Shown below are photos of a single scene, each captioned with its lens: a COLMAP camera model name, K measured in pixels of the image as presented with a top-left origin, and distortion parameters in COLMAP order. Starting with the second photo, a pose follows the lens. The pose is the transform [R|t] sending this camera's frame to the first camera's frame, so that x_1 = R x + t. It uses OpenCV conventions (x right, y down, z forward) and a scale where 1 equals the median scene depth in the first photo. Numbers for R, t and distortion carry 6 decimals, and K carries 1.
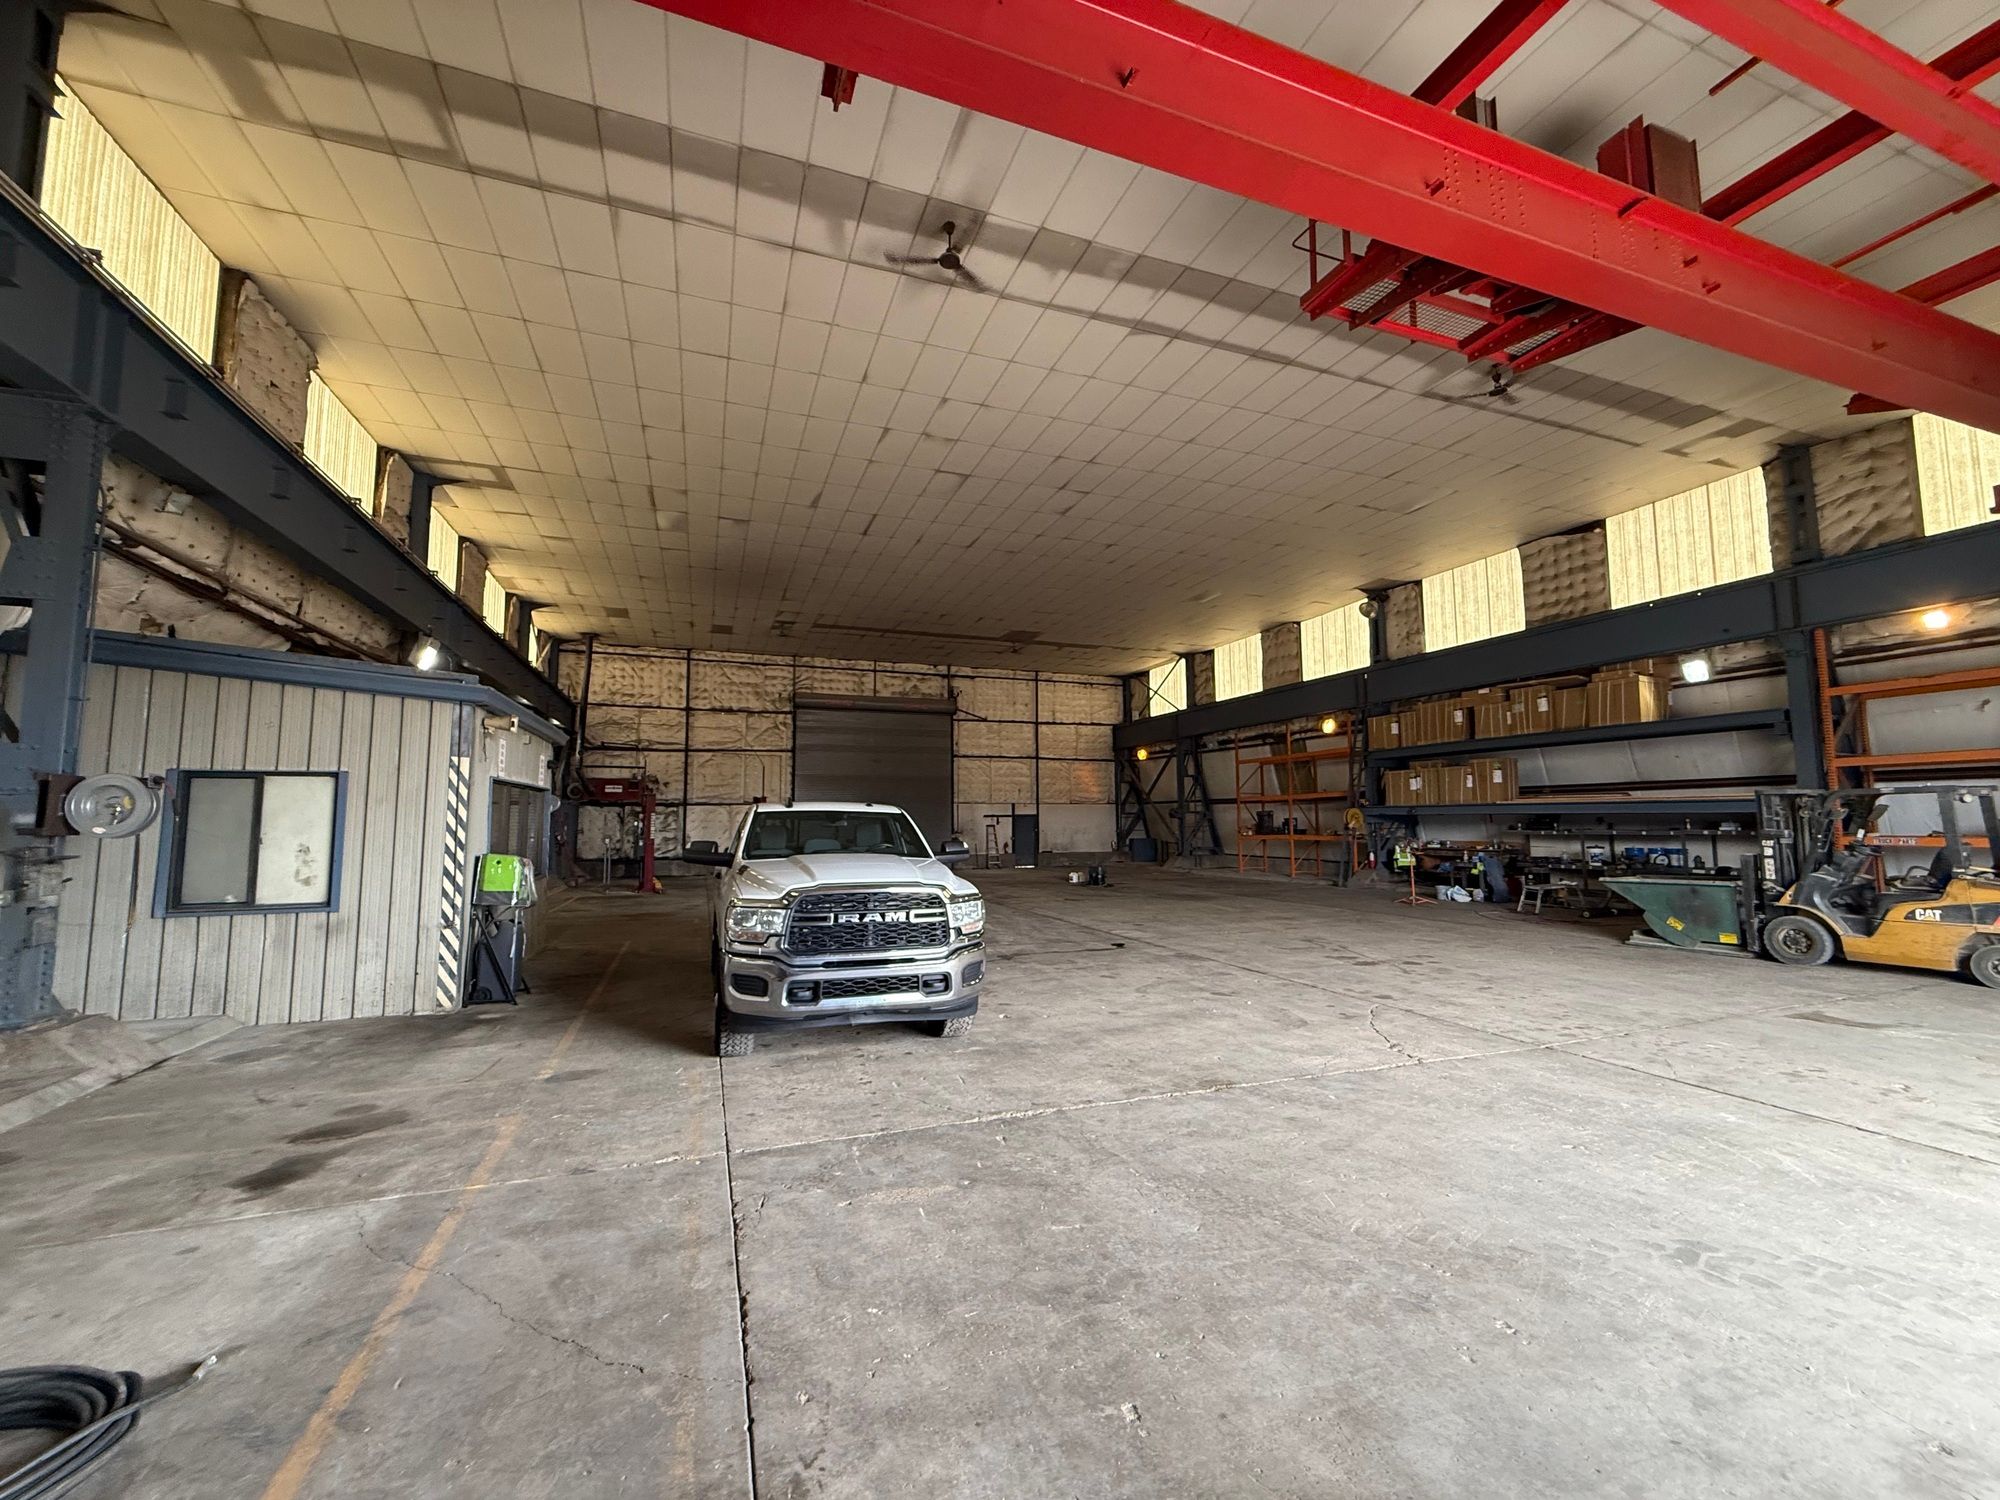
lens RADIAL K [[800.8, 0, 996.7], [0, 800.8, 750.1], [0, 0, 1]] dist [0.002229, -0.000089]
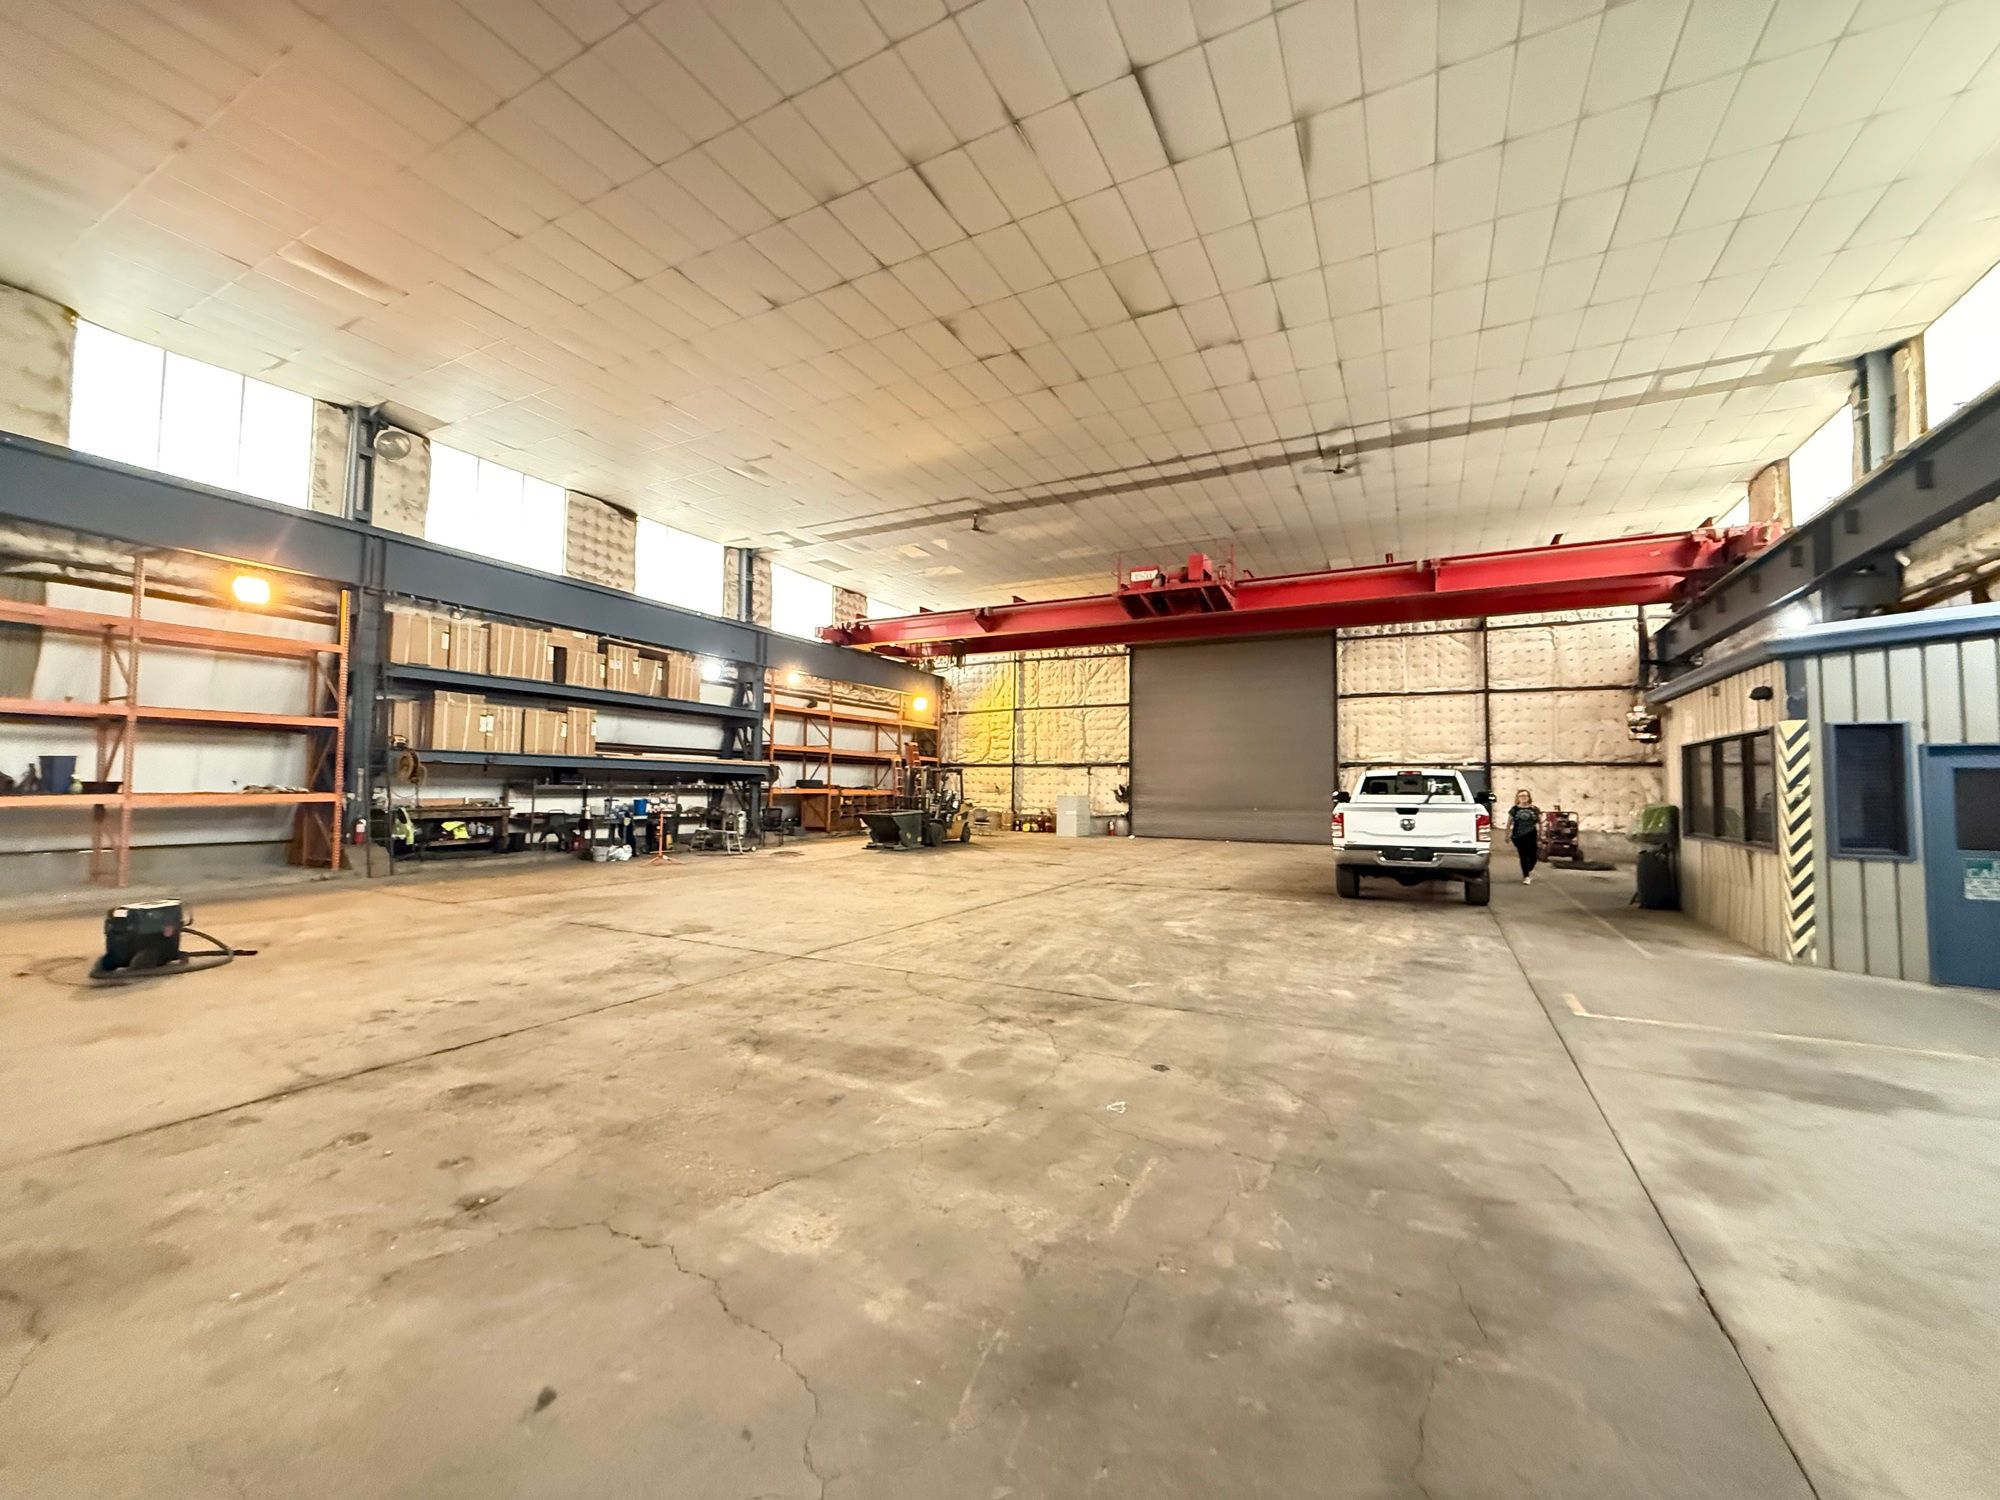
lens RADIAL K [[800.8, 0, 996.7], [0, 800.8, 750.1], [0, 0, 1]] dist [0.002229, -0.000089]
pose [[-0.669120, 0.033322, 0.742407, -0.411351], [-0.072893, 0.991234, -0.110187, 0.129212], [-0.739571, -0.127844, -0.660826, 1.277936]]
